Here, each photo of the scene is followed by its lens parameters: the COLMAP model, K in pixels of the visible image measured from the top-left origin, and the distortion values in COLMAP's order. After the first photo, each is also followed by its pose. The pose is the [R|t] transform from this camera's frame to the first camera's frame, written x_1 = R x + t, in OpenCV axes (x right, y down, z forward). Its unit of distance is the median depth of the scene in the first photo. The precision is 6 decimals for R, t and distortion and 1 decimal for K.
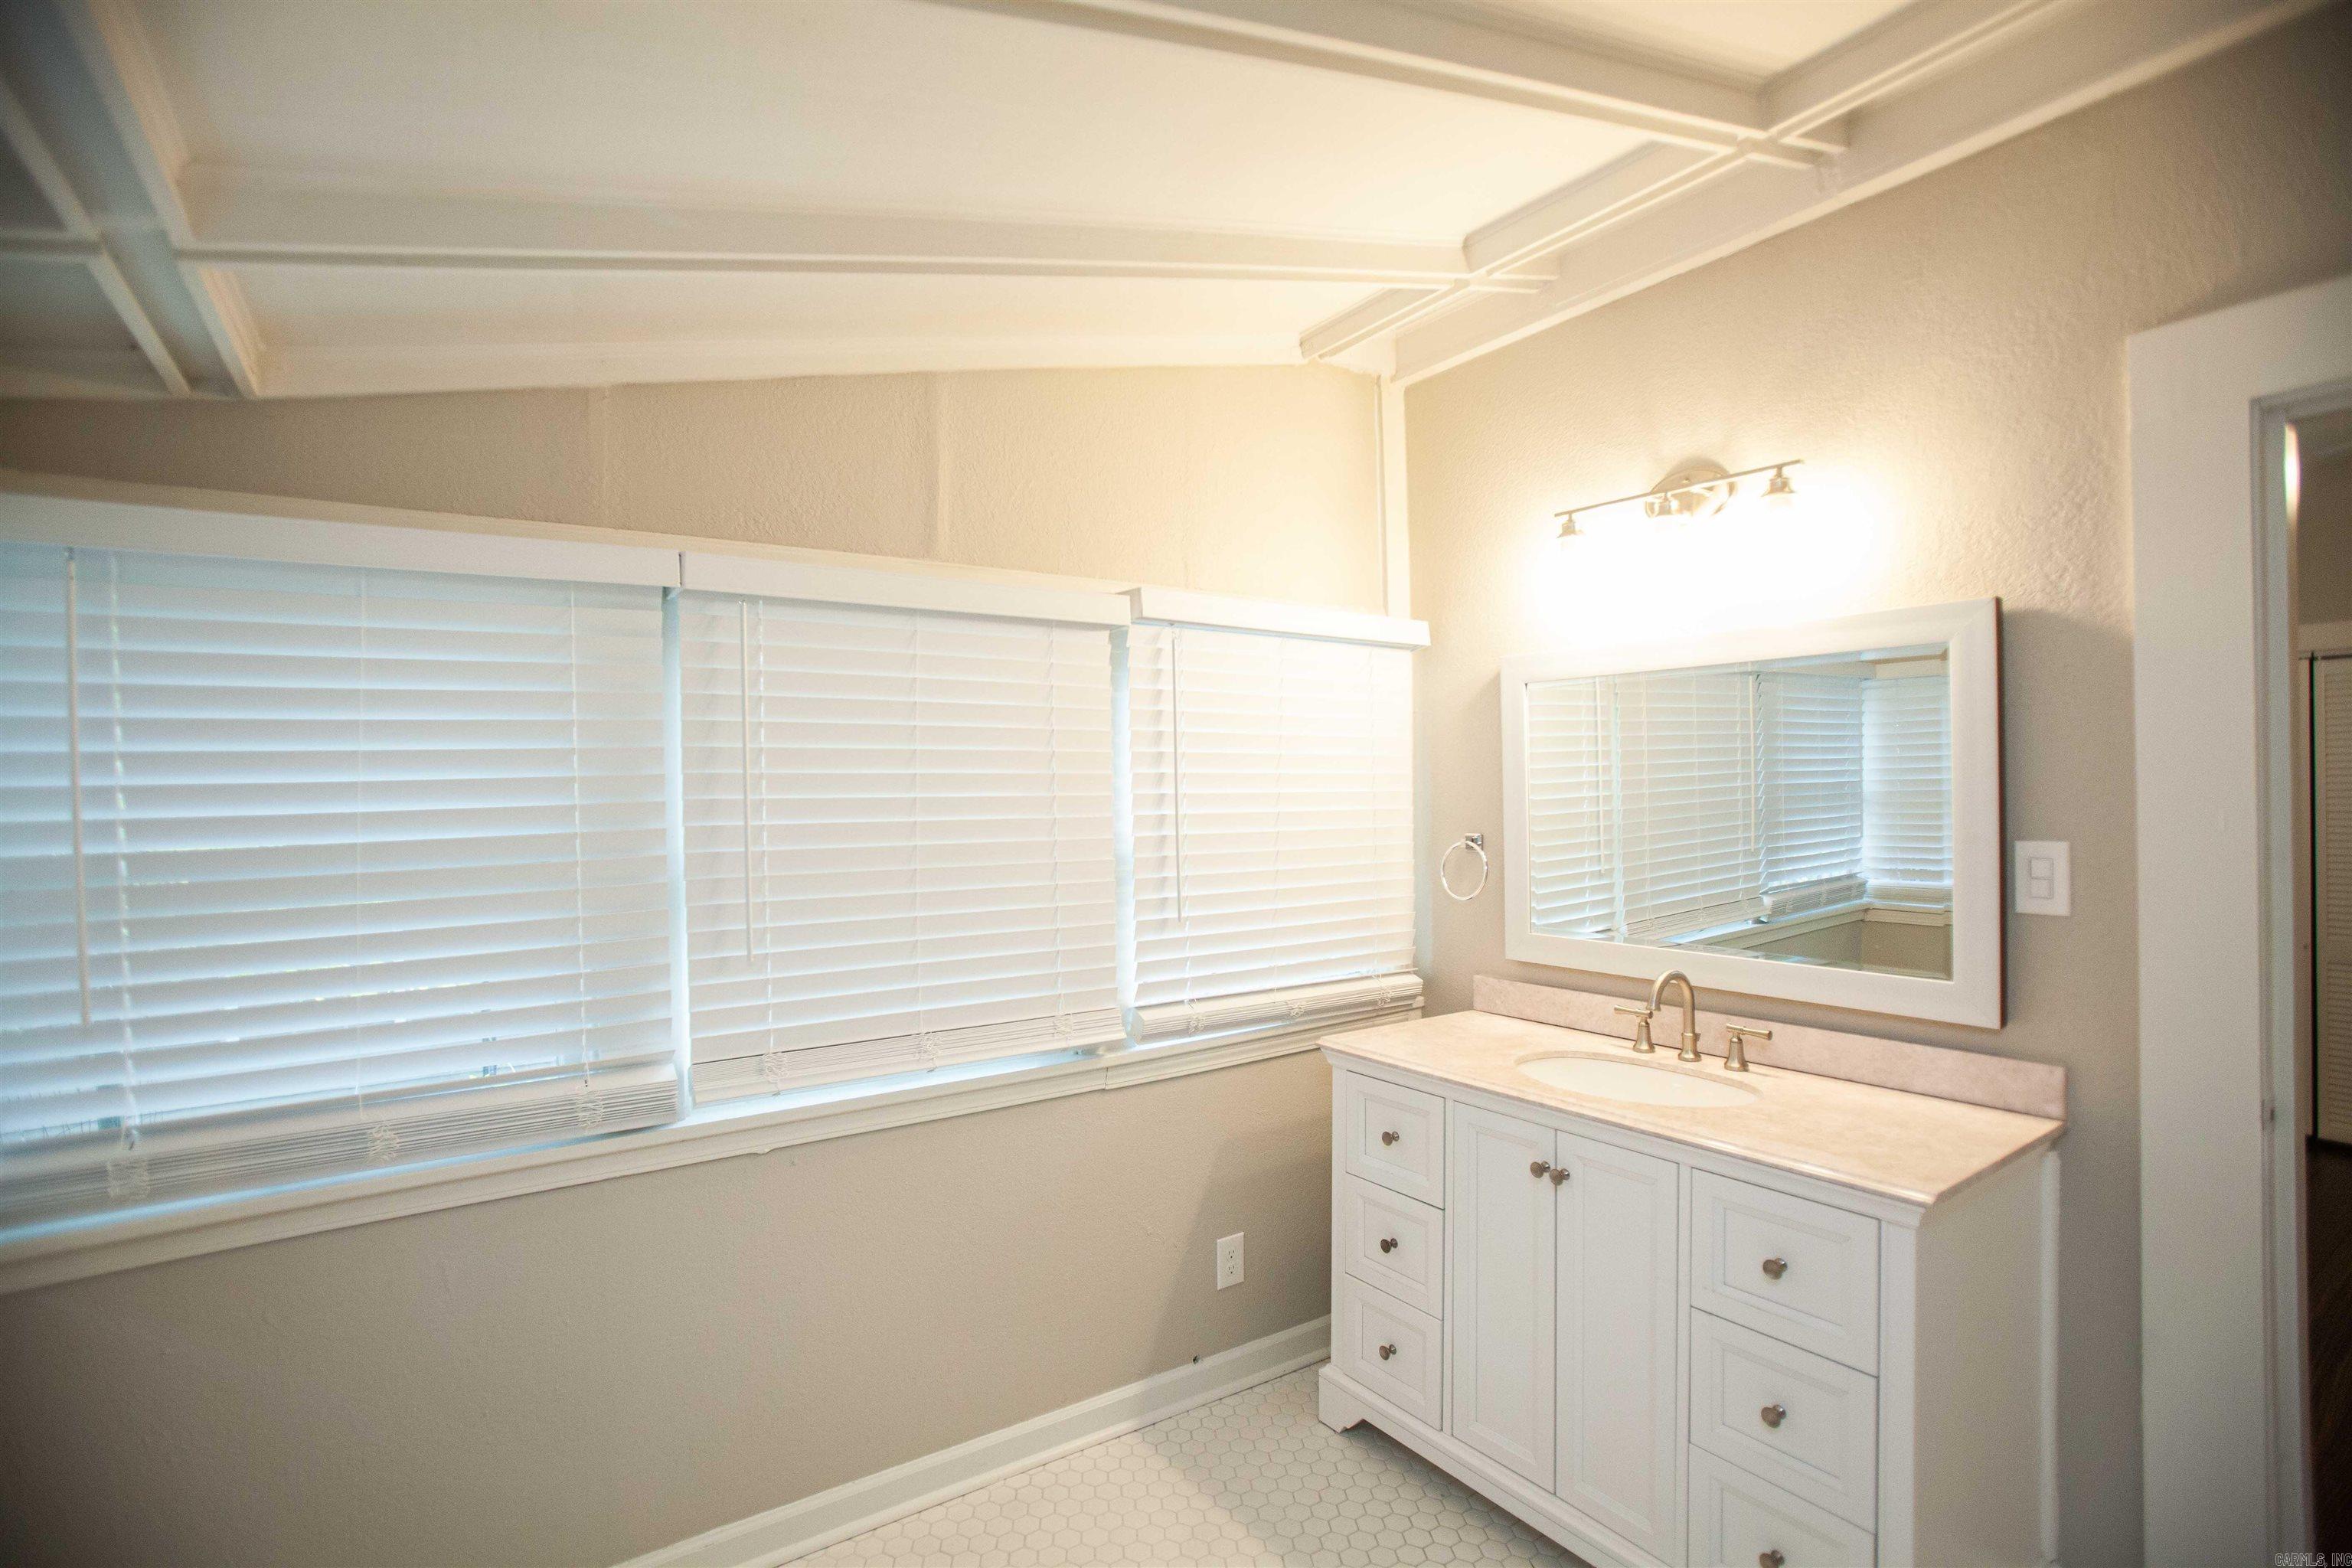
lens RADIAL K [[1089.2, 0, 1164.8], [0, 1089.2, 794.0], [0, 0, 1]] dist [-0.074419, 0.030662]
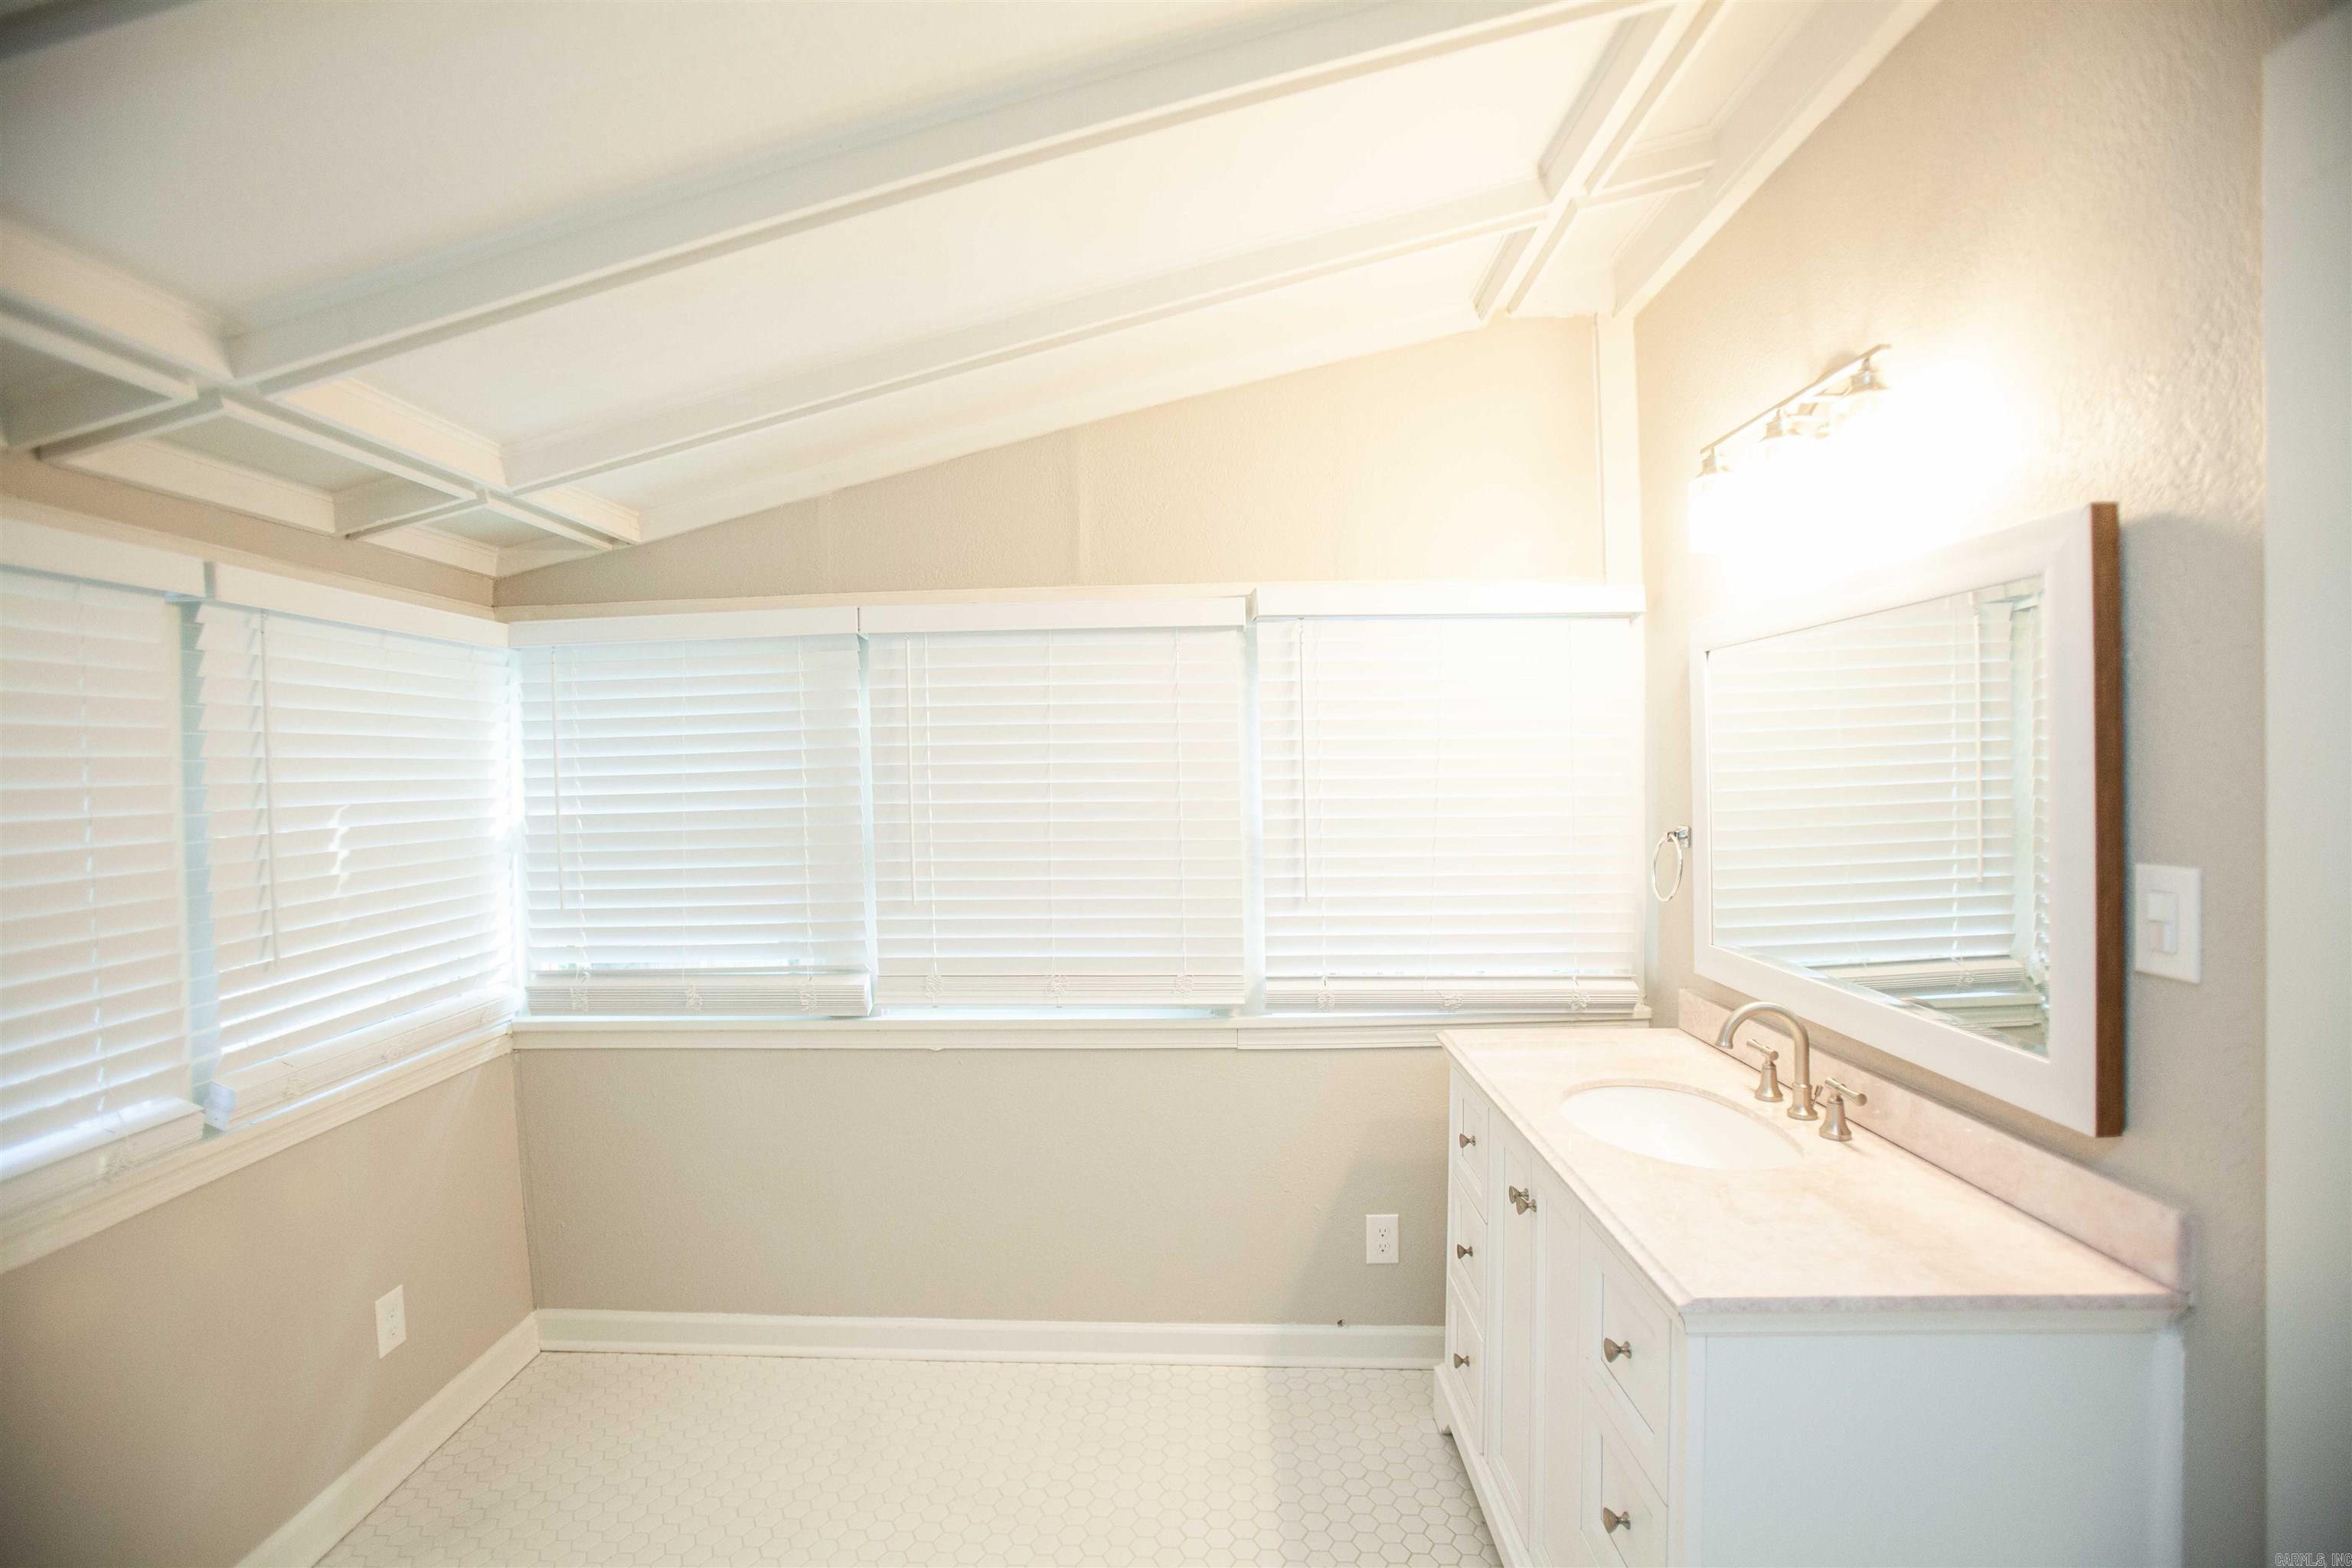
lens RADIAL K [[1089.2, 0, 1164.8], [0, 1089.2, 794.0], [0, 0, 1]] dist [-0.074419, 0.030662]
pose [[0.808366, 0.013184, -0.588533, 0.593356], [0.002406, 0.999667, 0.025698, -0.015543], [0.588676, -0.022190, 0.808065, 0.082327]]
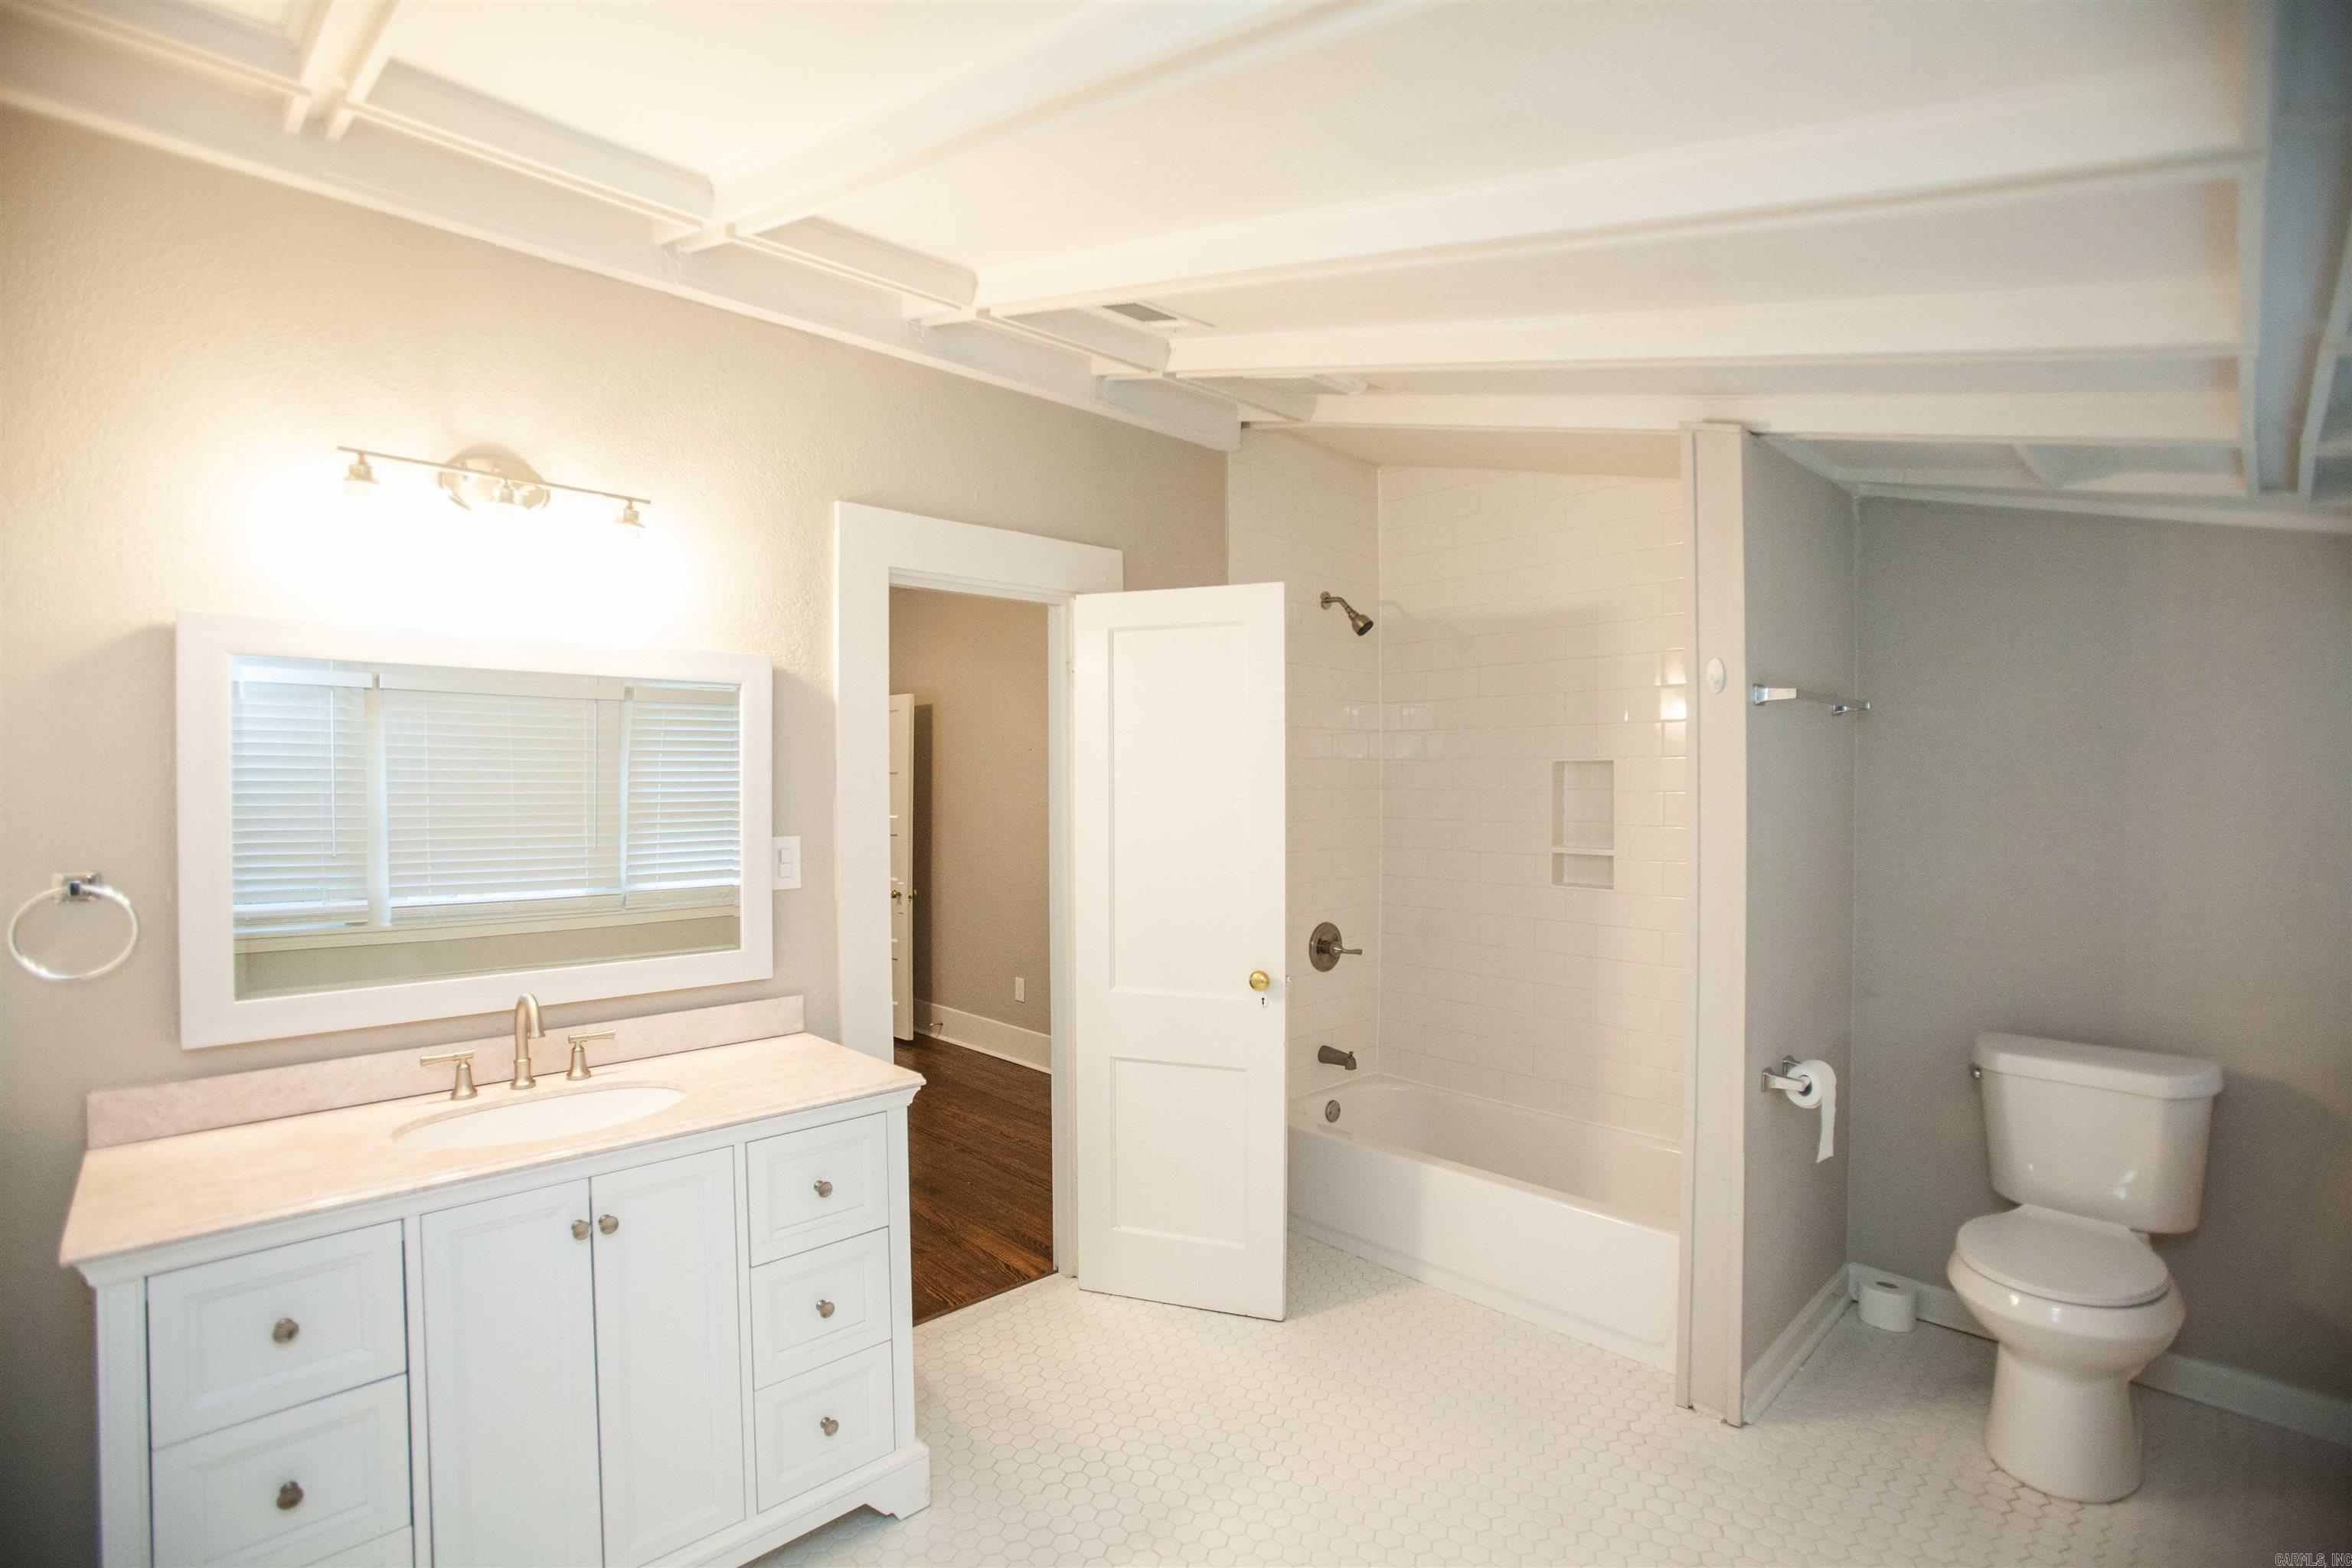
lens RADIAL K [[1089.2, 0, 1164.8], [0, 1089.2, 794.0], [0, 0, 1]] dist [-0.074419, 0.030662]
pose [[-0.158983, 0.007797, 0.987251, -0.546595], [0.011681, 0.999914, -0.006016, 0.002208], [-0.987212, 0.010575, -0.159060, 0.610522]]
